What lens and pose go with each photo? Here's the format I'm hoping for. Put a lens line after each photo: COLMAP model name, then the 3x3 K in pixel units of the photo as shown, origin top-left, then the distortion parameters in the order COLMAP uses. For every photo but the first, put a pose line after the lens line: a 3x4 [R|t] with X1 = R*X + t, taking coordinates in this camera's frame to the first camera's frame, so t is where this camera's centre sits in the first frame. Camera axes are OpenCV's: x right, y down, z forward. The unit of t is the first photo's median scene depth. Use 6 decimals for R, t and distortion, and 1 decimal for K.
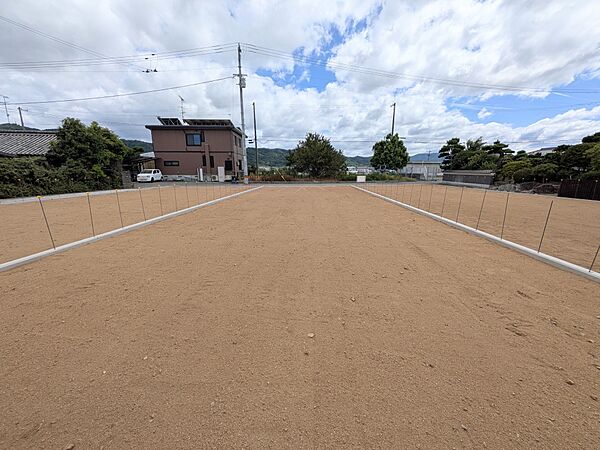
lens RADIAL K [[231.2, 0, 299.8], [0, 231.2, 221.6], [0, 0, 1]] dist [0.000853, -0.000041]
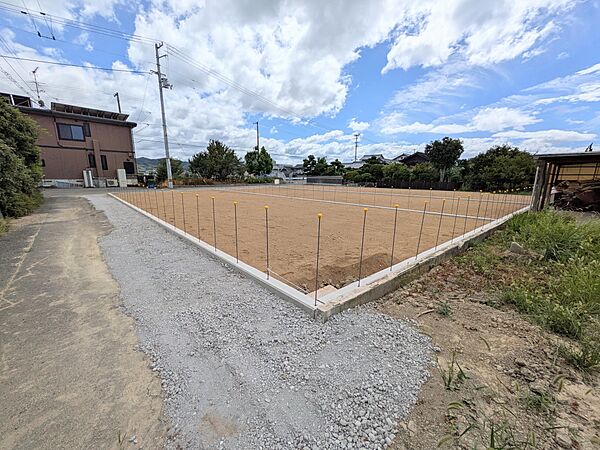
lens RADIAL K [[243.7, 0, 301.2], [0, 243.7, 227.3], [0, 0, 1]] dist [0.000568, -0.000147]
pose [[0.700626, -0.139955, 0.699669, -0.515467], [0.141791, 0.988328, 0.055711, 0.013751], [-0.699299, 0.060174, 0.712292, -0.067208]]
